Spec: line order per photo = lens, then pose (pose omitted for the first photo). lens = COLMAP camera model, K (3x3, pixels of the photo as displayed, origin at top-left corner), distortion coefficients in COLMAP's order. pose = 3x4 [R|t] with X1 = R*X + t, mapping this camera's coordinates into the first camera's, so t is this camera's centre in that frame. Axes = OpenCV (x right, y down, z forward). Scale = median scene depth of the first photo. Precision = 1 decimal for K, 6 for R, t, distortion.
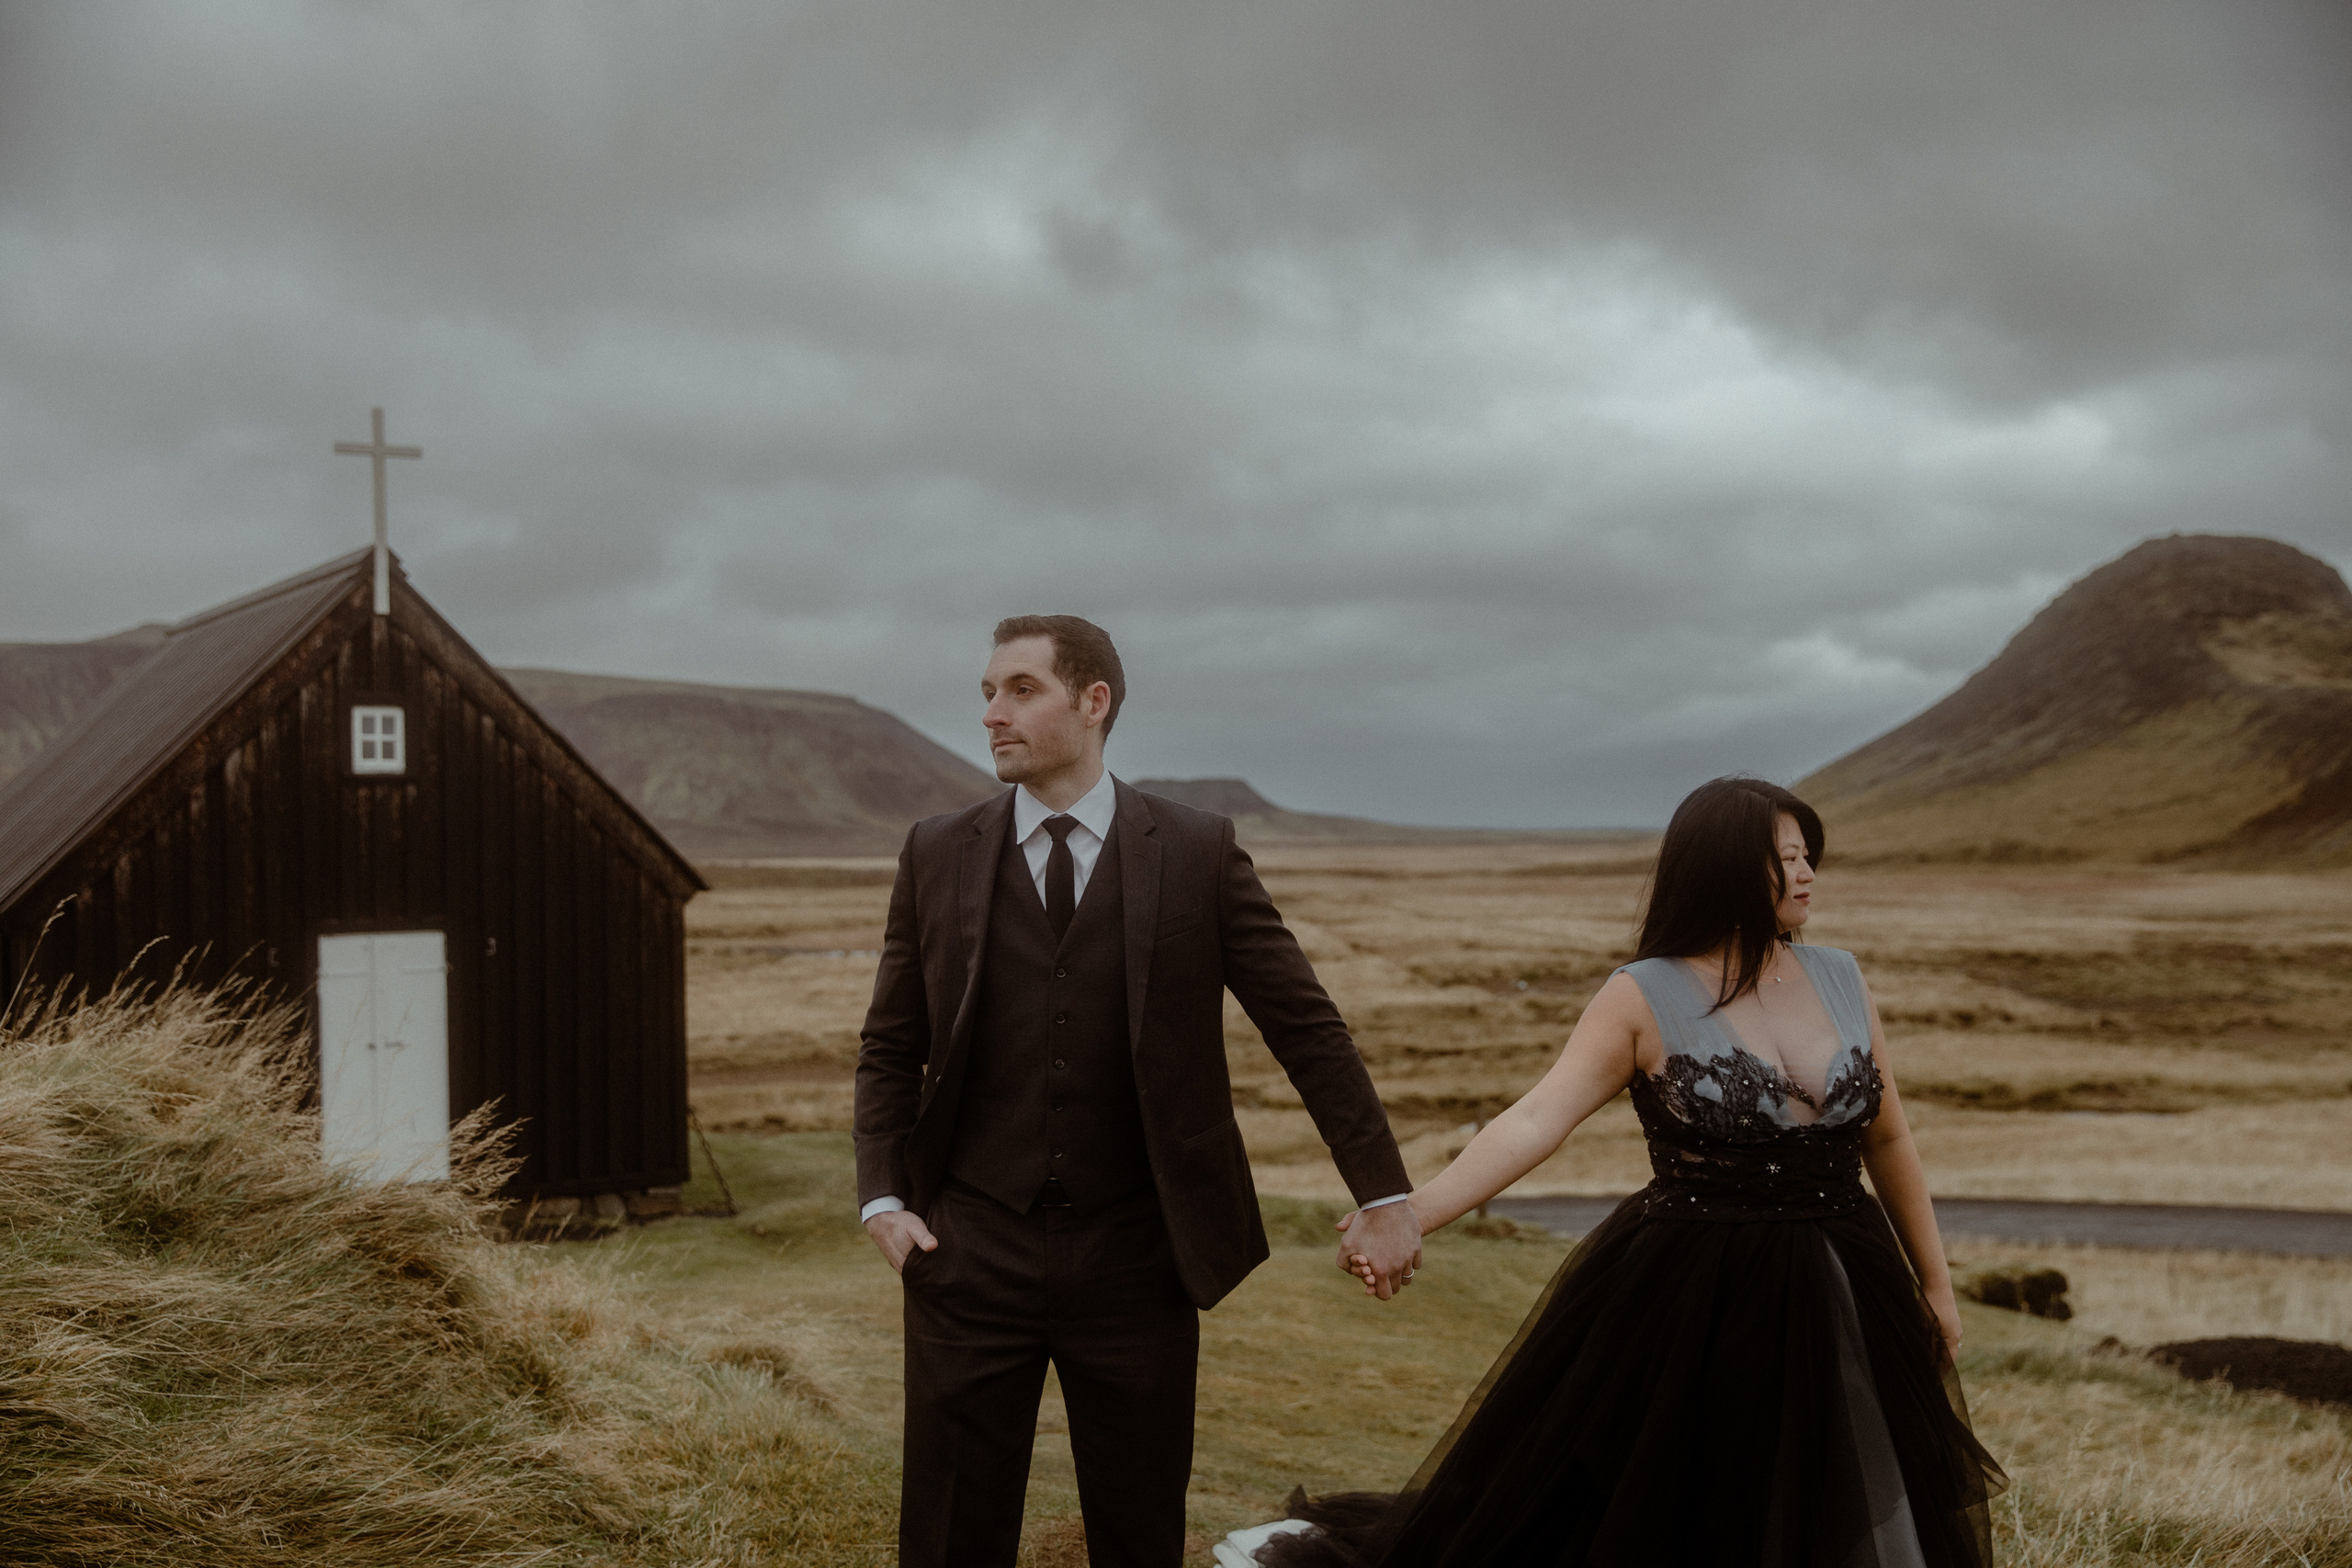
lens RADIAL K [[2393.3, 0, 1170.7], [0, 2393.3, 791.5], [0, 0, 1]] dist [0.043527, -0.044427]
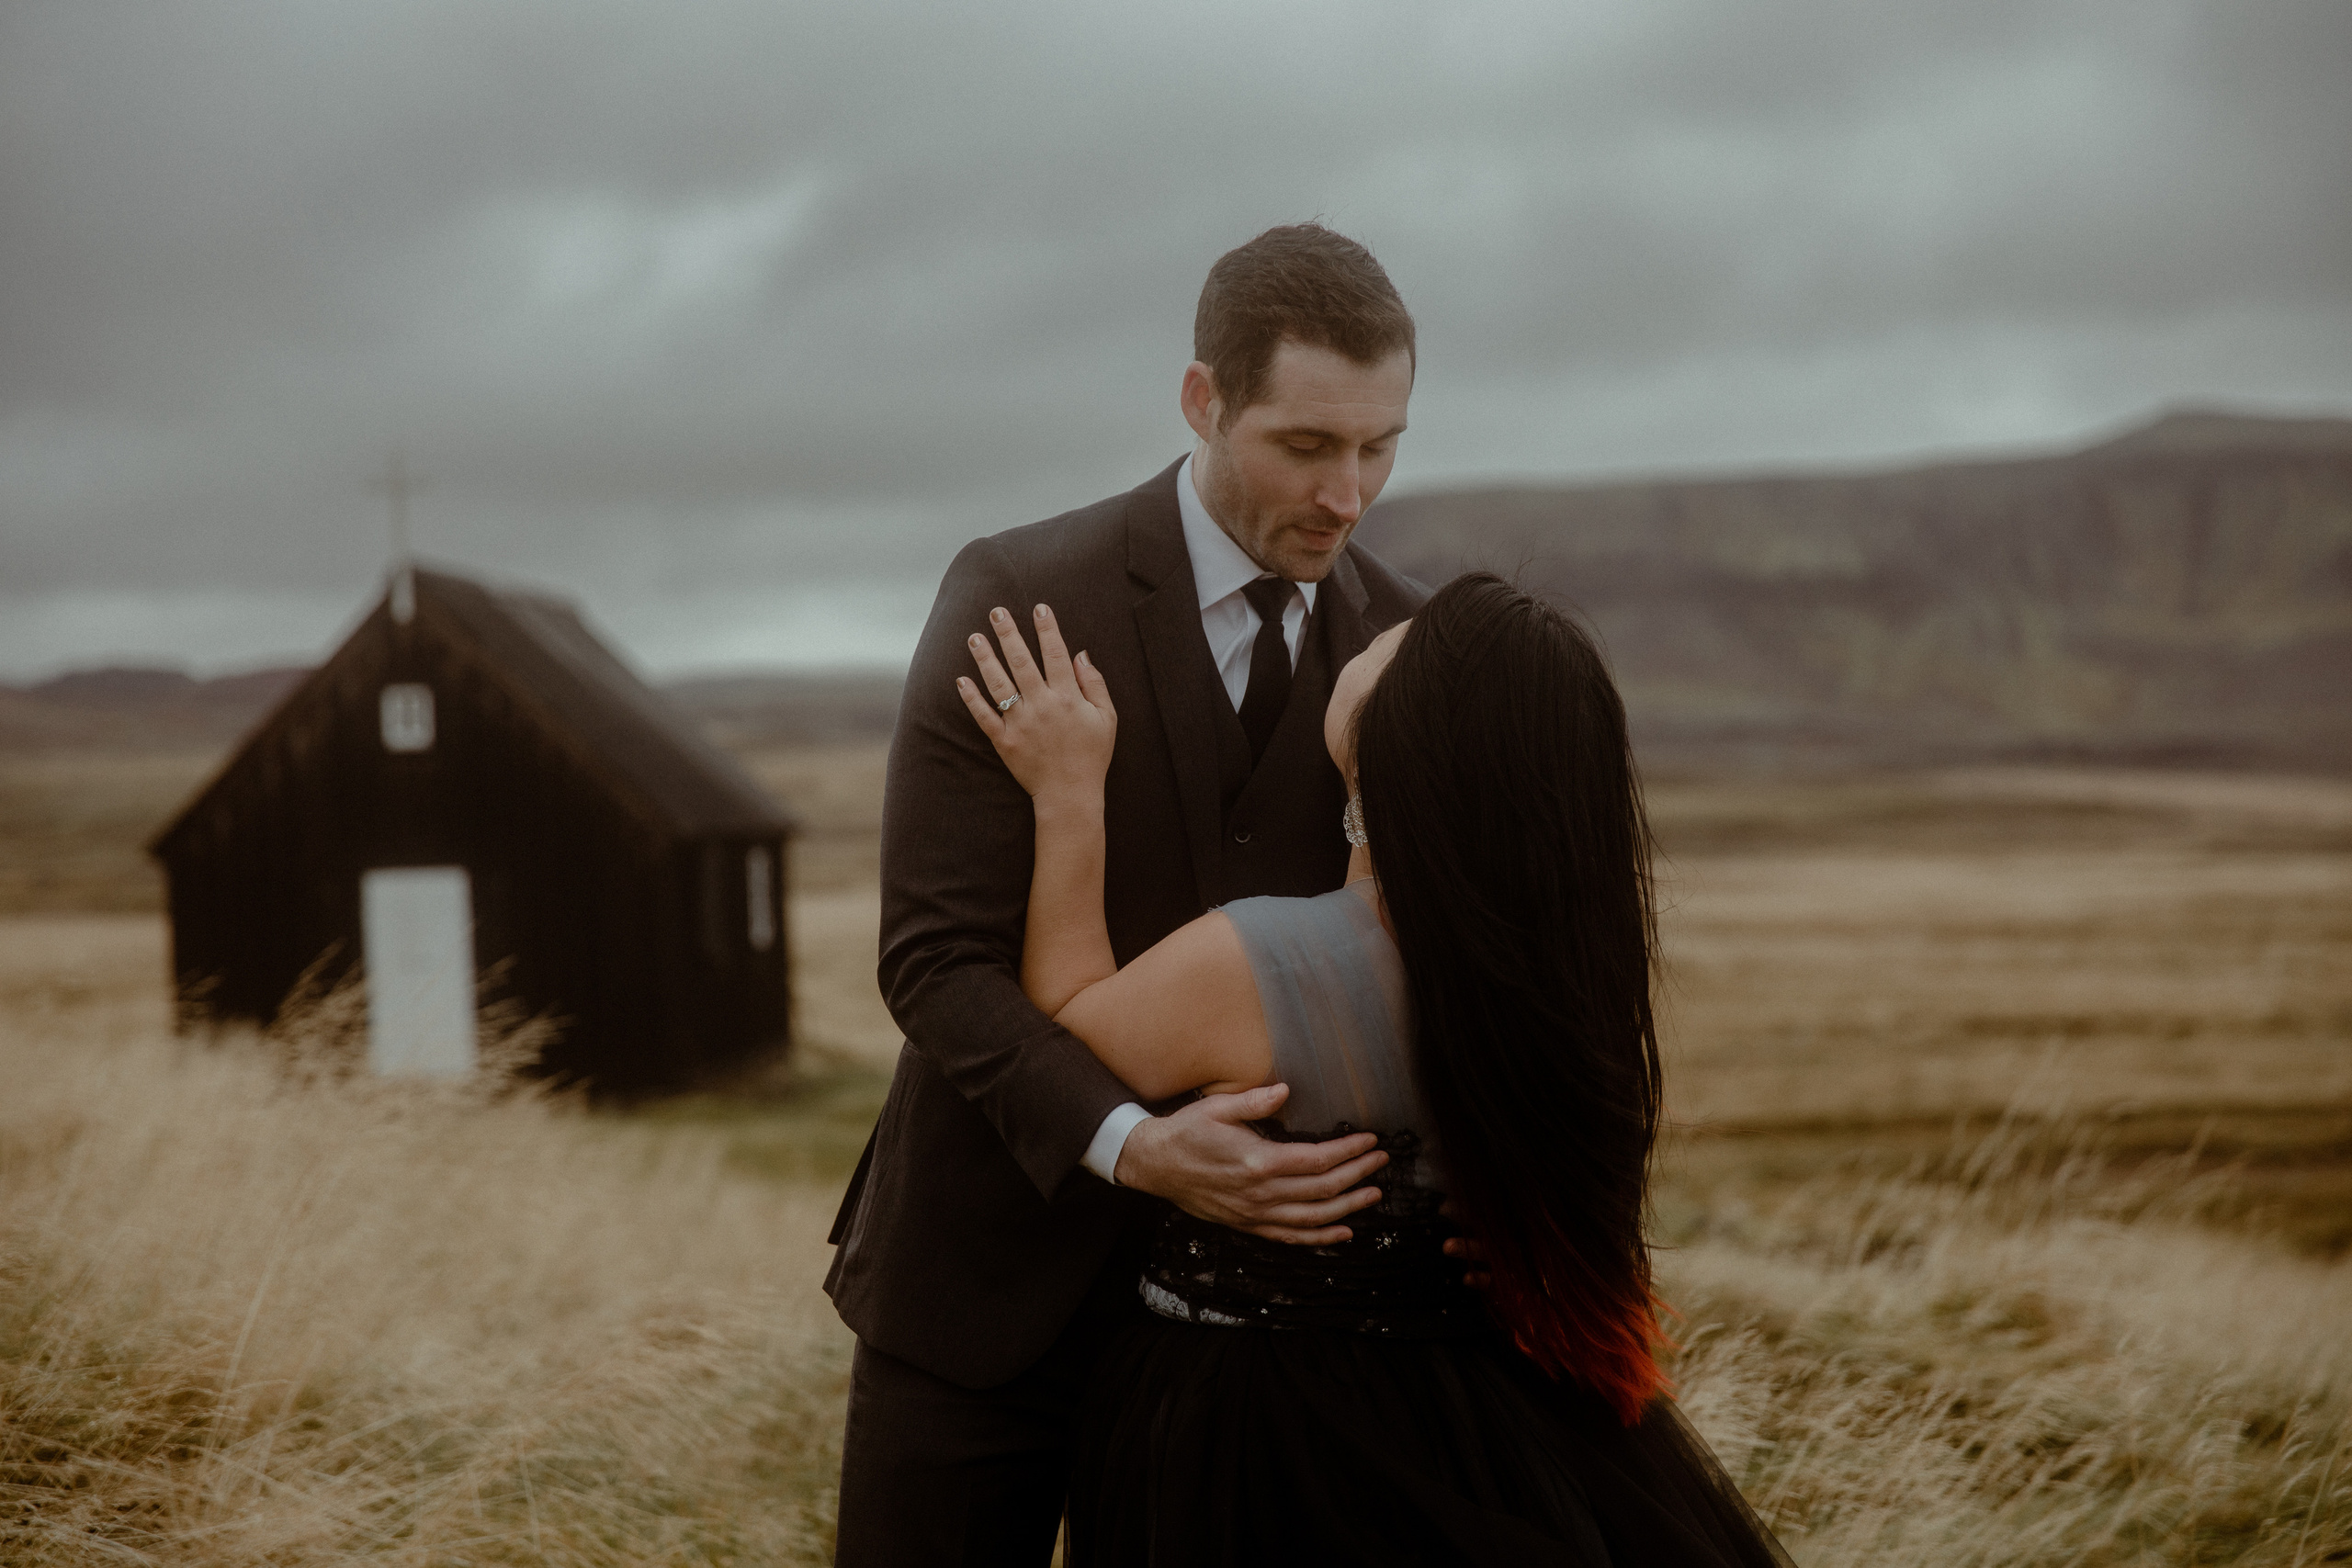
lens RADIAL K [[4487.8, 0, 1176.0], [0, 4487.8, 784.0], [0, 0, 1]] dist [-0.043708, -0.119525]
pose [[0.805502, -0.019568, -0.592270, 1.357932], [0.032878, 0.999391, 0.011696, -0.000910], [0.591681, -0.028894, 0.805654, -0.637676]]
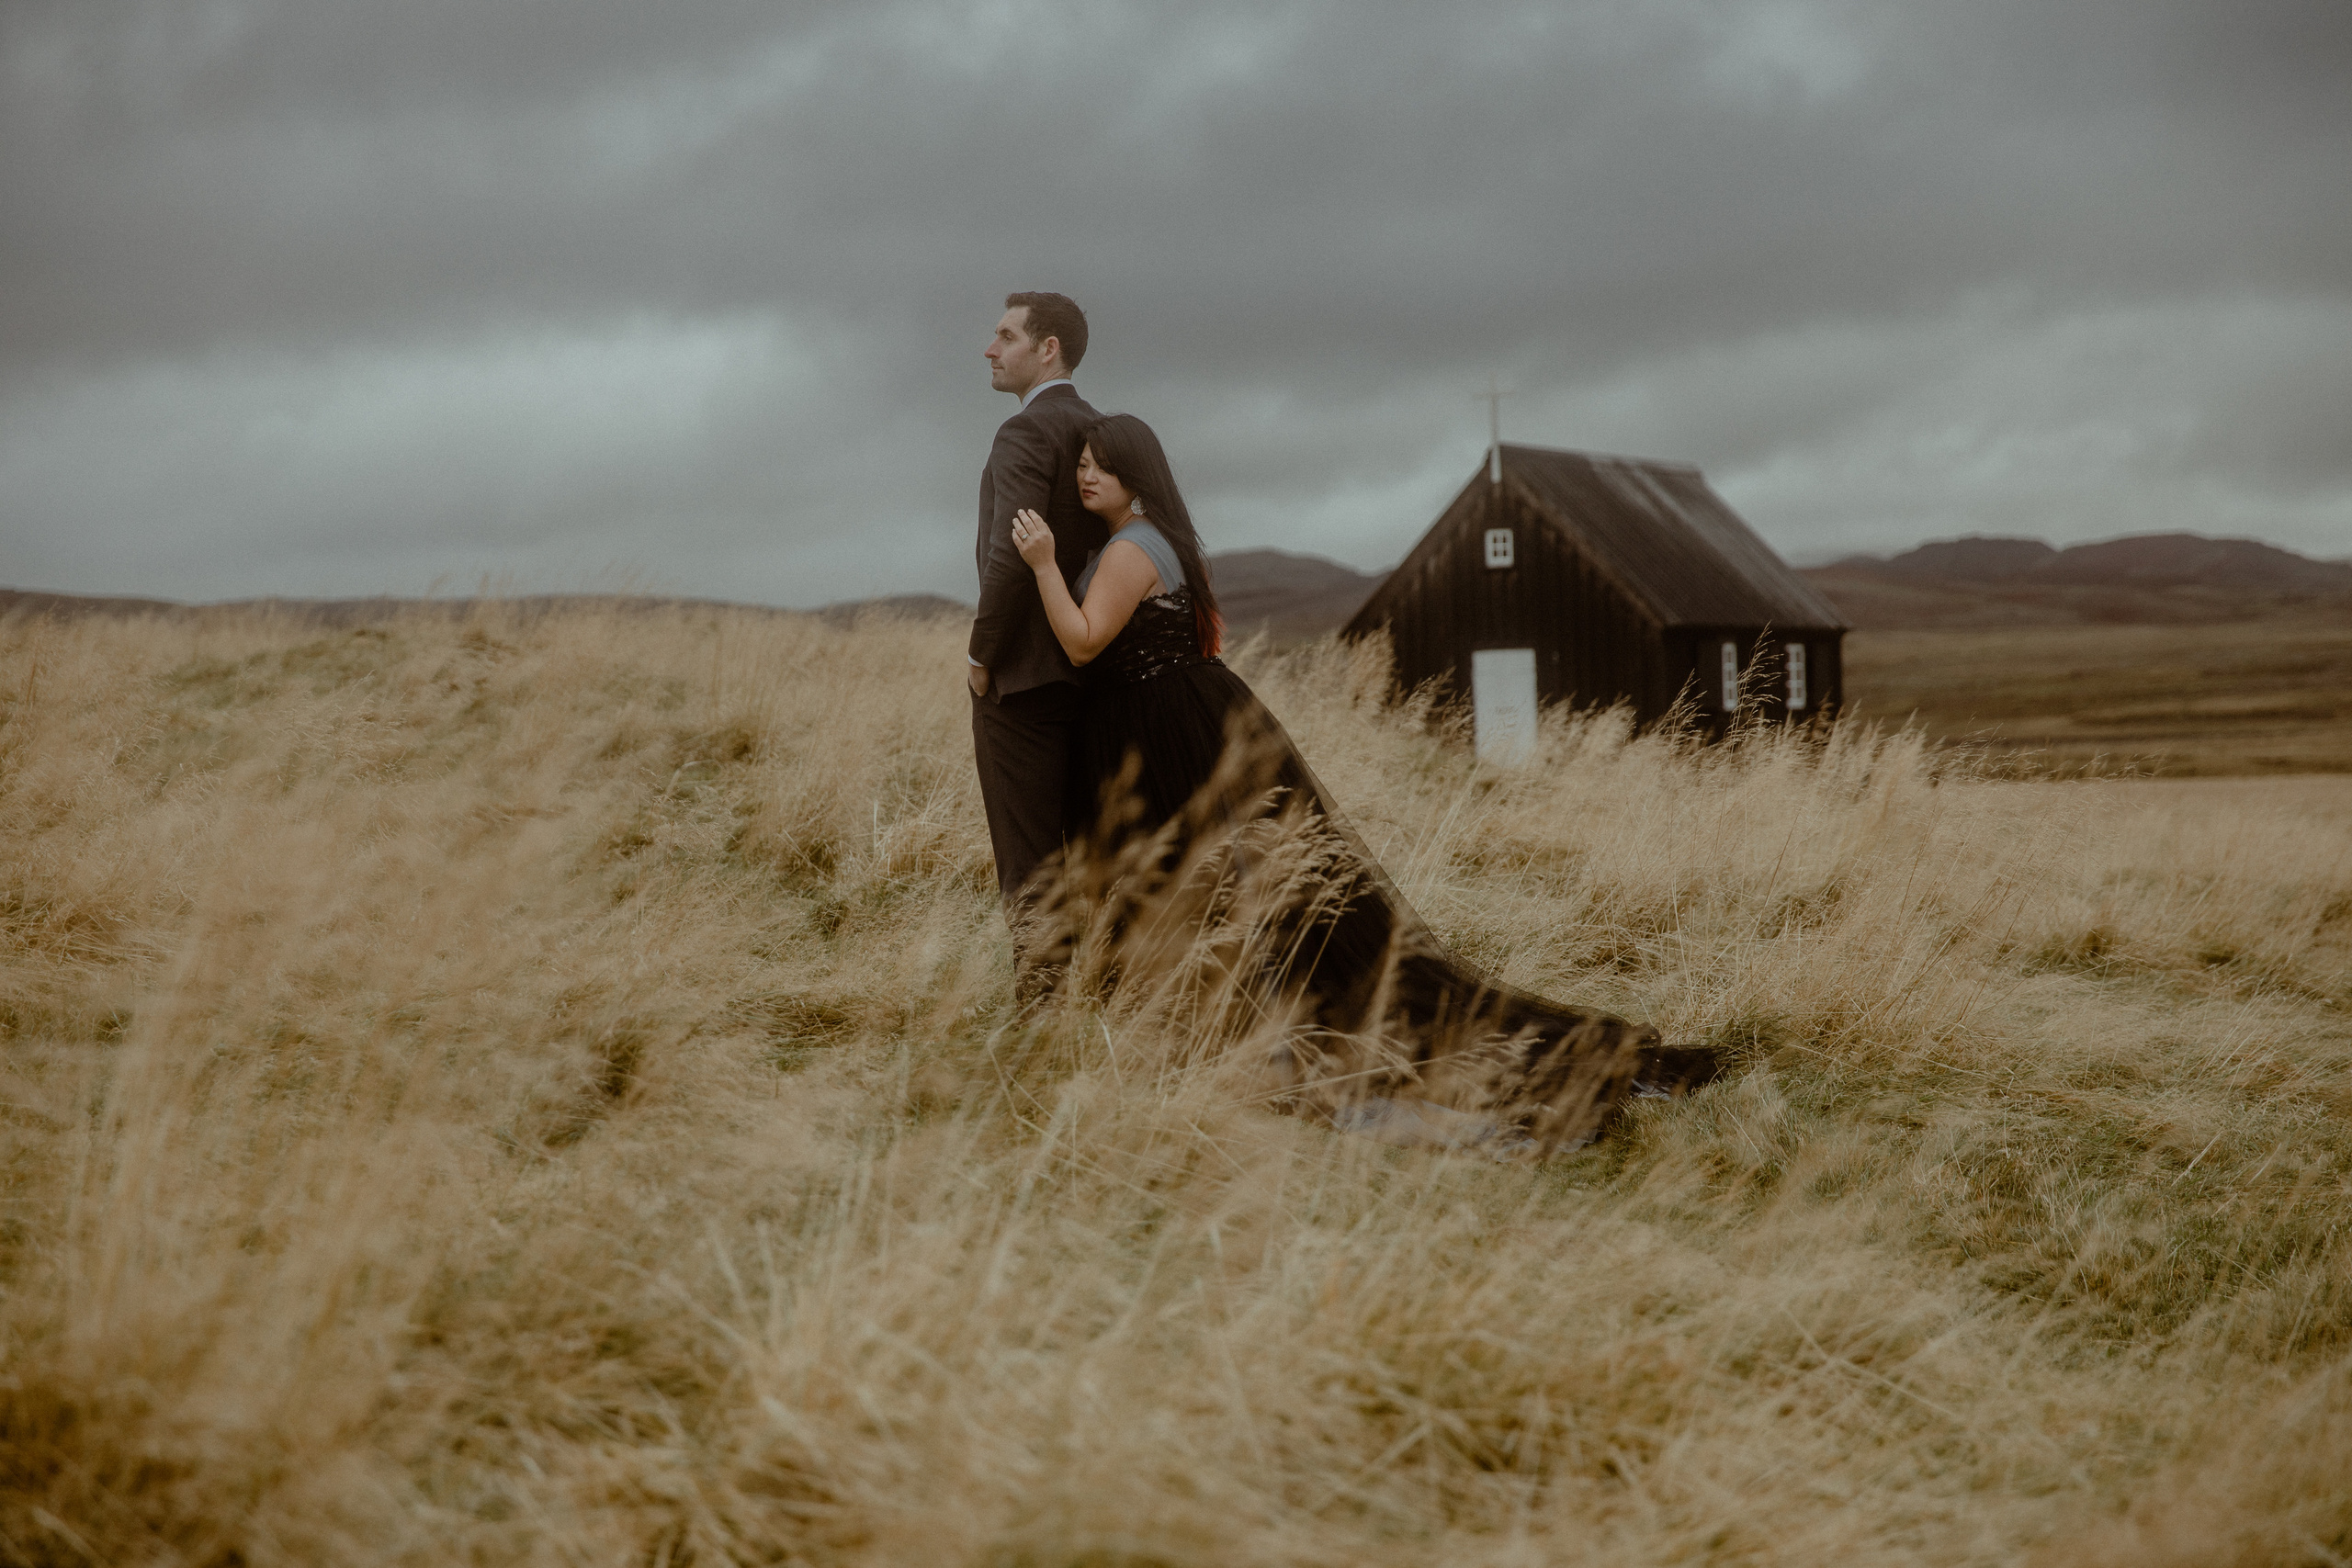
lens RADIAL K [[4595.2, 0, 1176.0], [0, 4595.2, 784.0], [0, 0, 1]] dist [0.003330, -0.073088]
pose [[0.502661, 0.002468, -0.864480, 2.600979], [0.035416, 0.999098, 0.023446, 0.068100], [0.863758, -0.042402, 0.502120, -1.007201]]
